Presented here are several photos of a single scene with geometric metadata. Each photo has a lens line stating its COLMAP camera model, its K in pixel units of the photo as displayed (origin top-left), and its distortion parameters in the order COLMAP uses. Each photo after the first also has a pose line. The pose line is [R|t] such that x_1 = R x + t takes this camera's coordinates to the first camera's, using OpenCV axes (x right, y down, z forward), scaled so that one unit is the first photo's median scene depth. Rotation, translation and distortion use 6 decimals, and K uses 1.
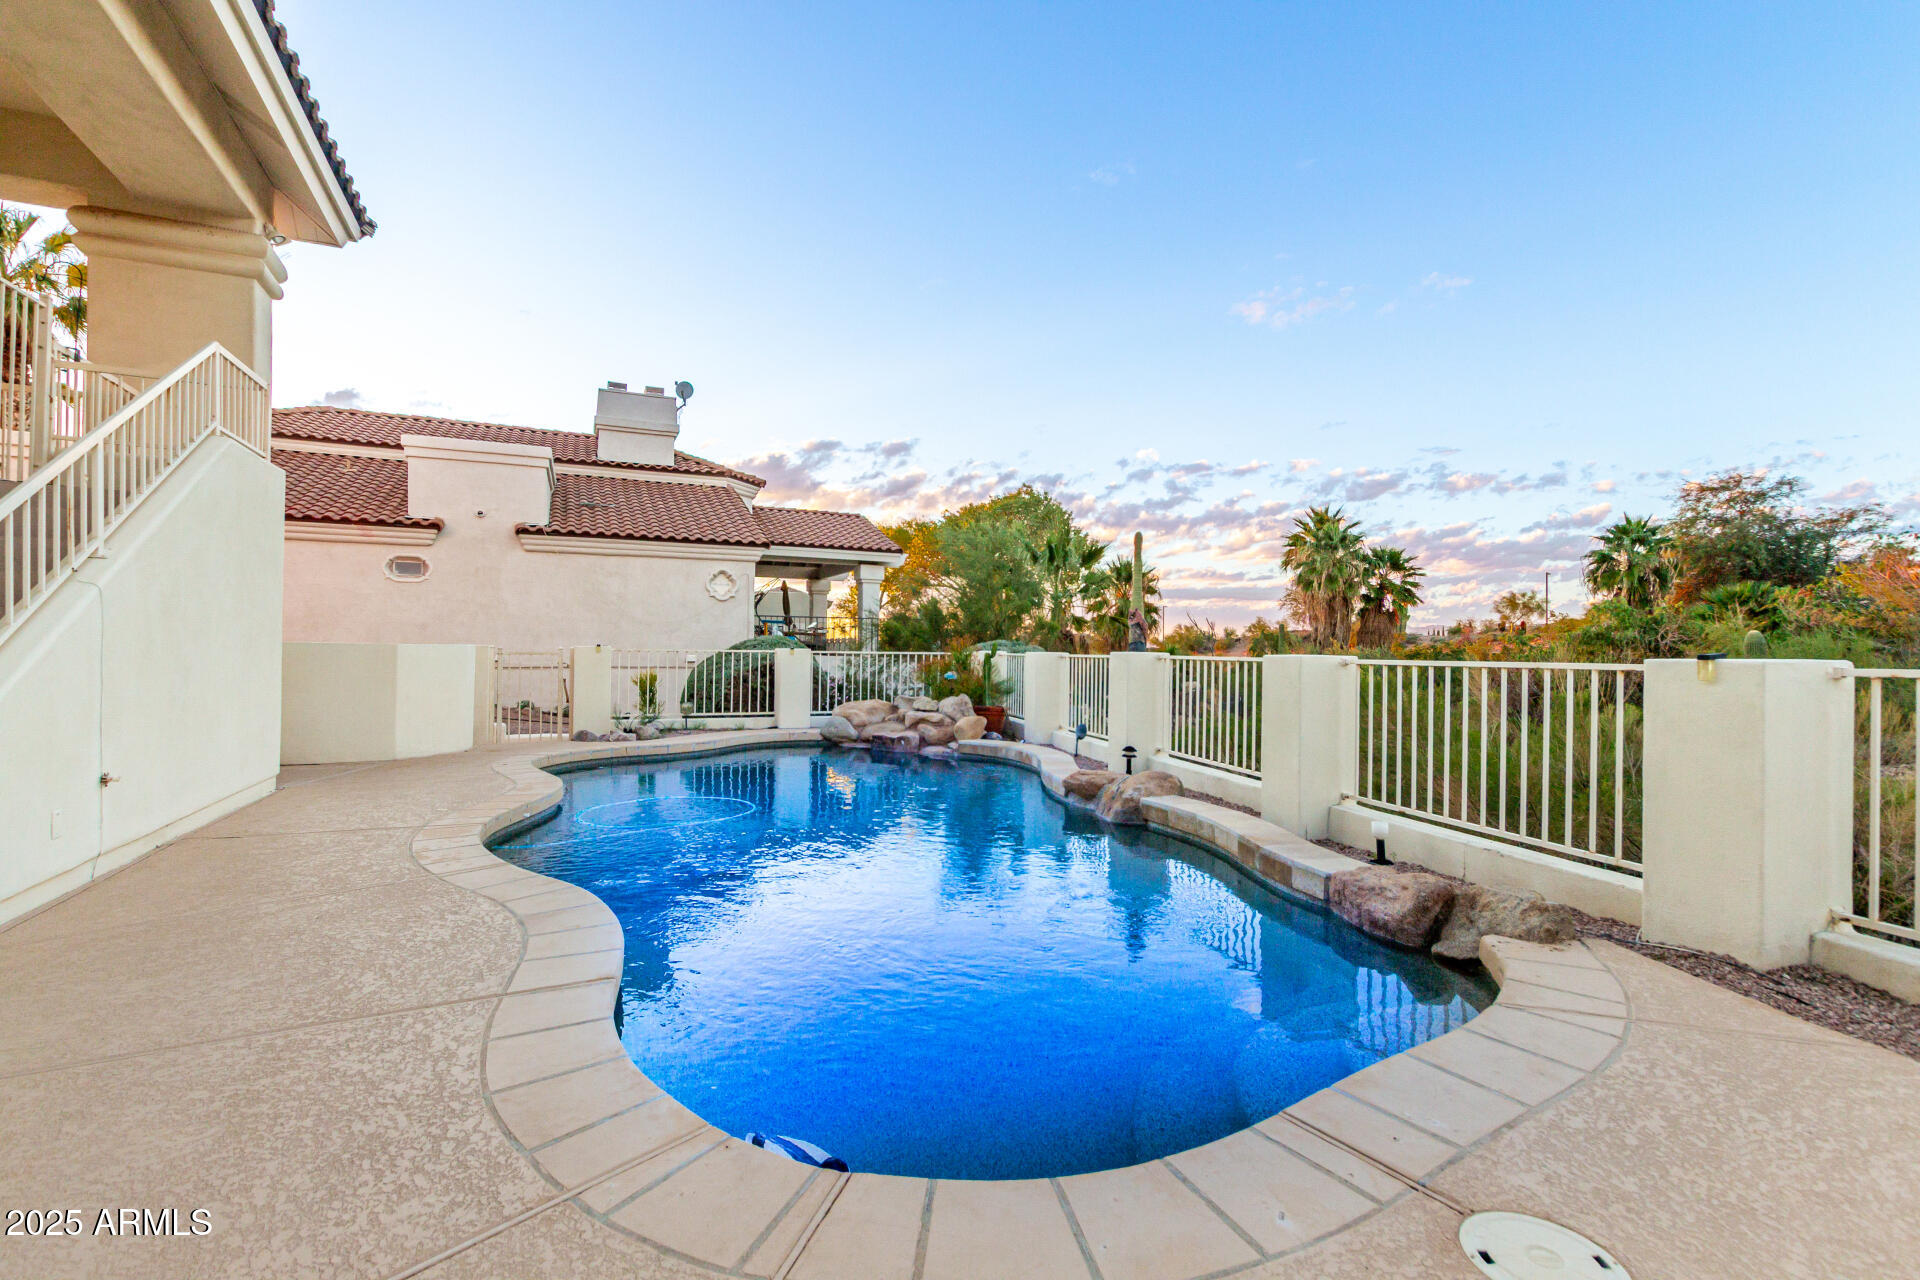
lens RADIAL K [[874.5, 0, 957.9], [0, 874.5, 650.3], [0, 0, 1]] dist [0.010425, -0.003413]
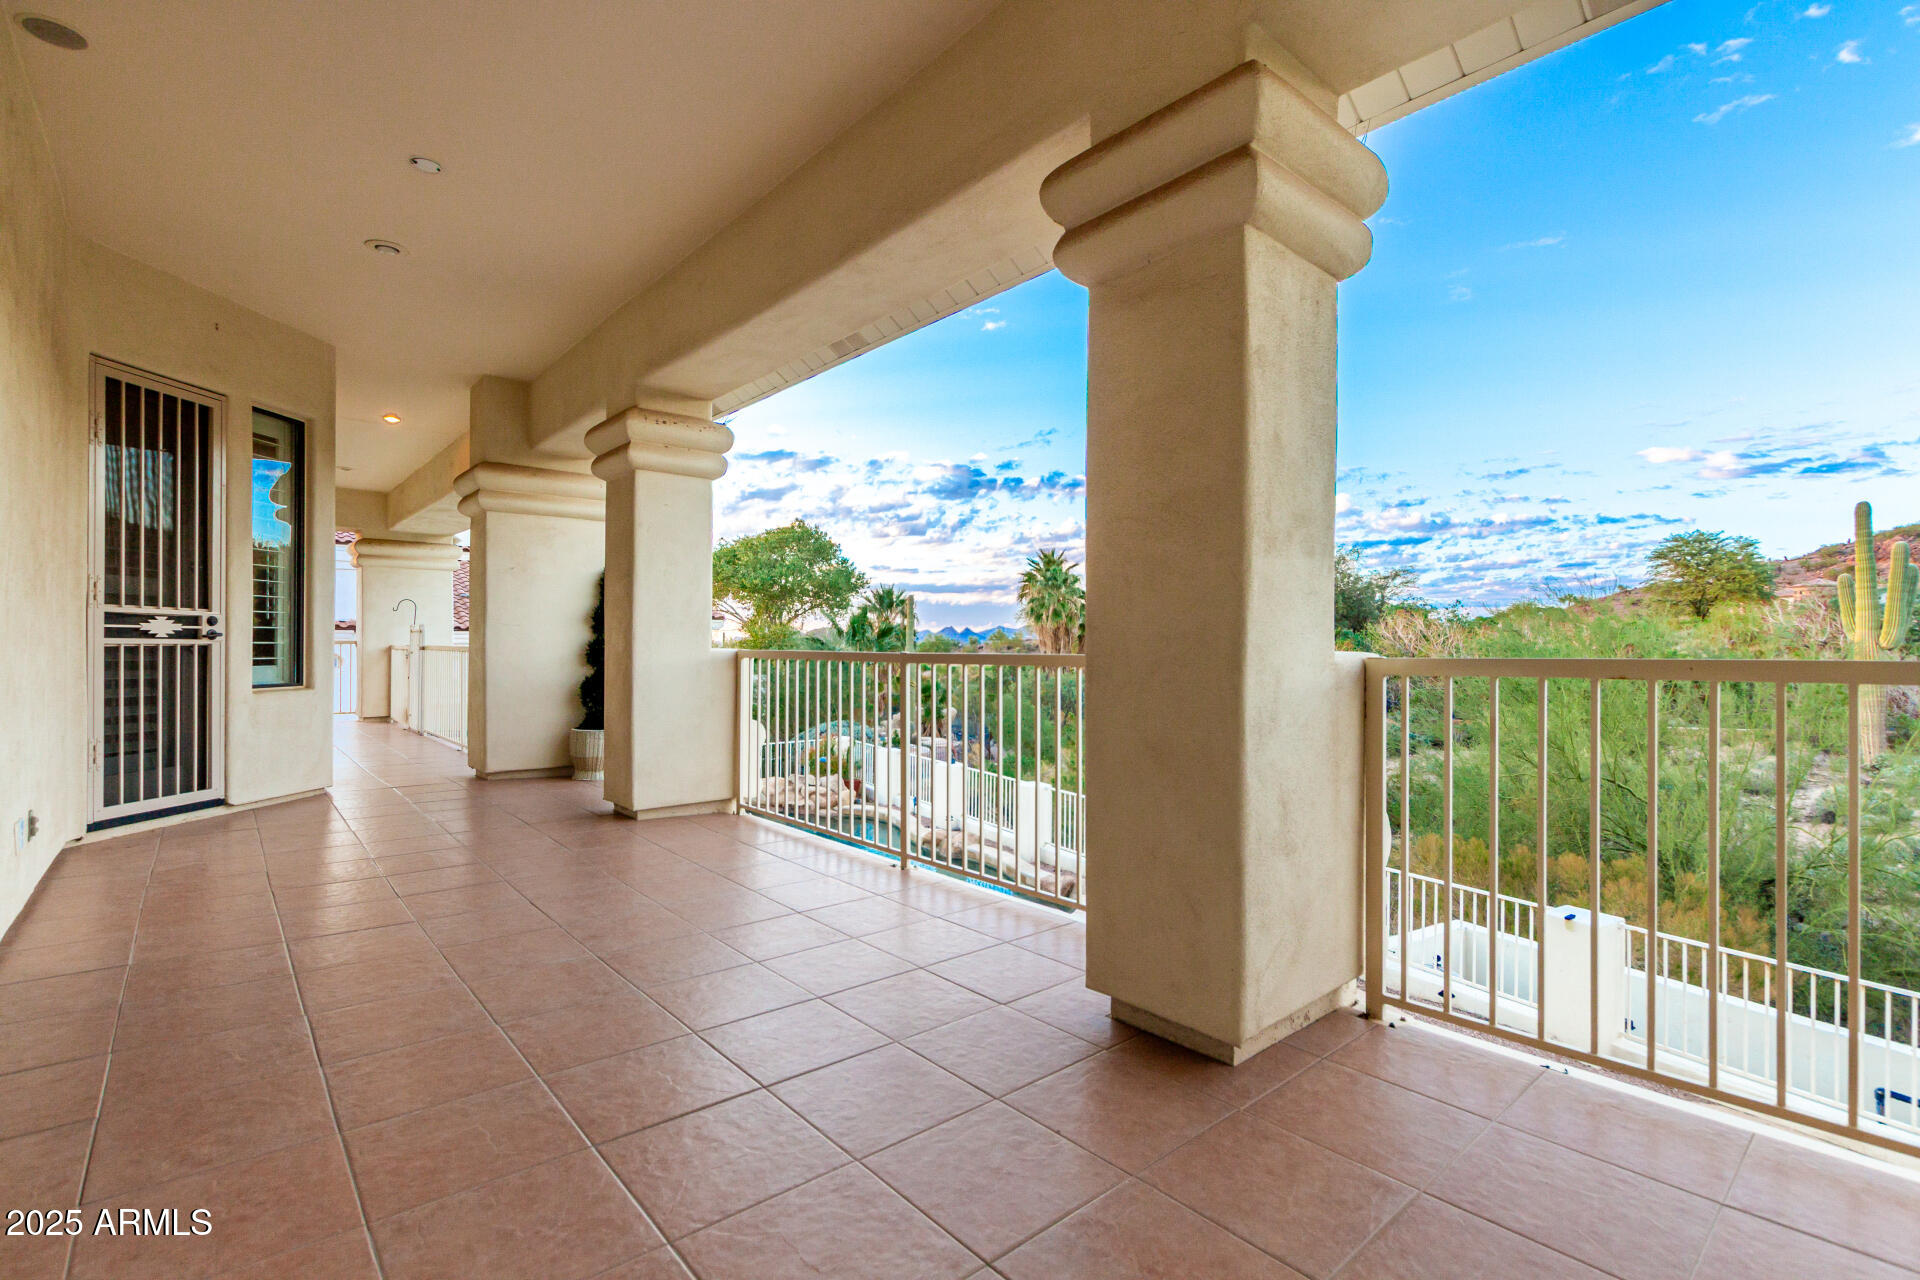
lens RADIAL K [[874.5, 0, 965.3], [0, 874.5, 643.9], [0, 0, 1]] dist [0.010425, -0.003413]
pose [[0.956972, -0.002997, 0.290165, -0.095259], [0.002953, 0.999995, 0.000592, -0.077598], [-0.290166, 0.000290, 0.956976, -0.253226]]
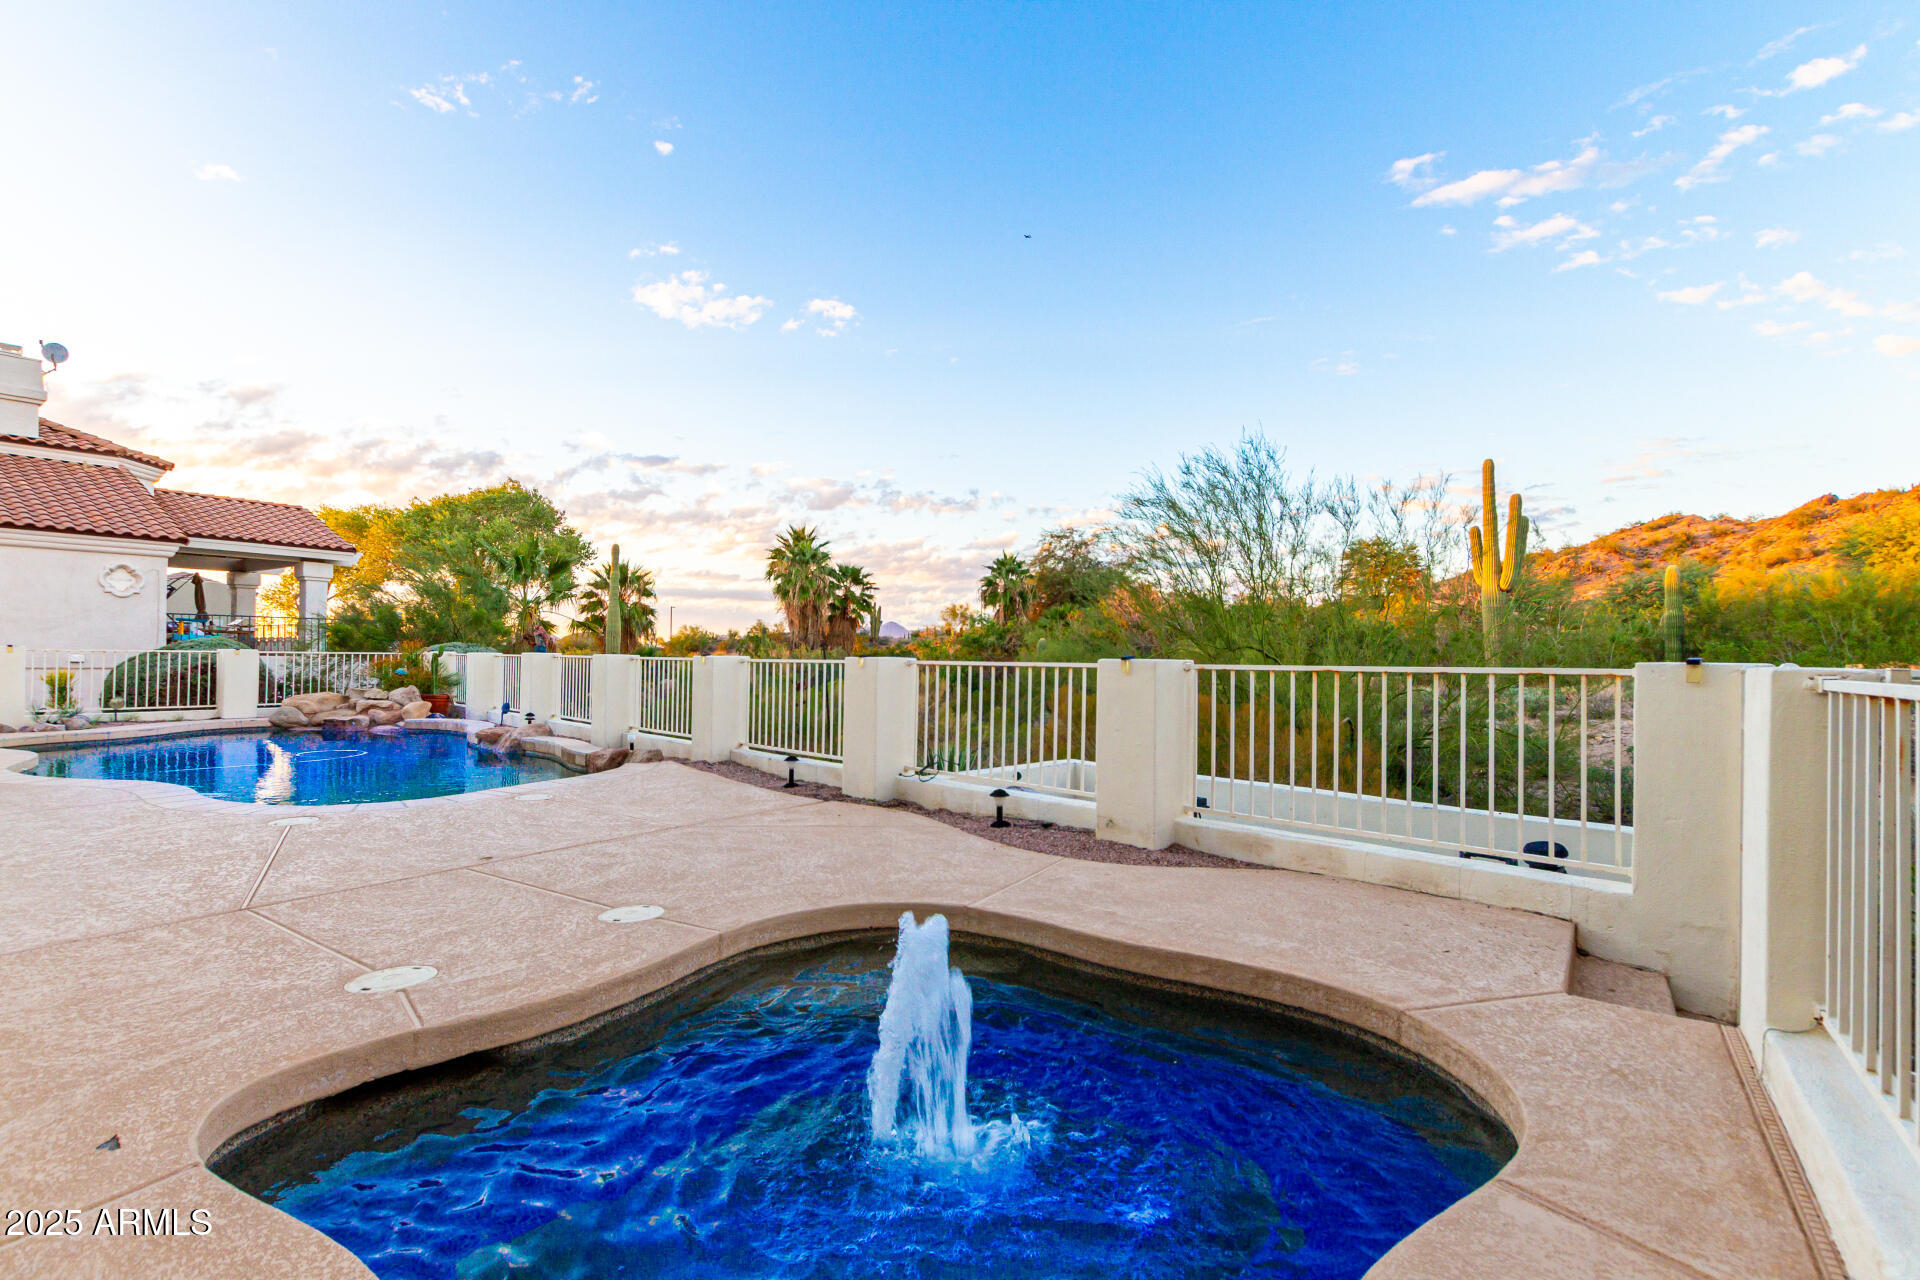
lens RADIAL K [[874.5, 0, 958.0], [0, 874.5, 638.8], [0, 0, 1]] dist [0.010425, -0.003413]
pose [[0.859017, 0.008915, 0.511869, 0.013996], [-0.002278, 0.999905, -0.013591, -0.000908], [-0.511942, 0.010509, 0.858956, -0.206851]]
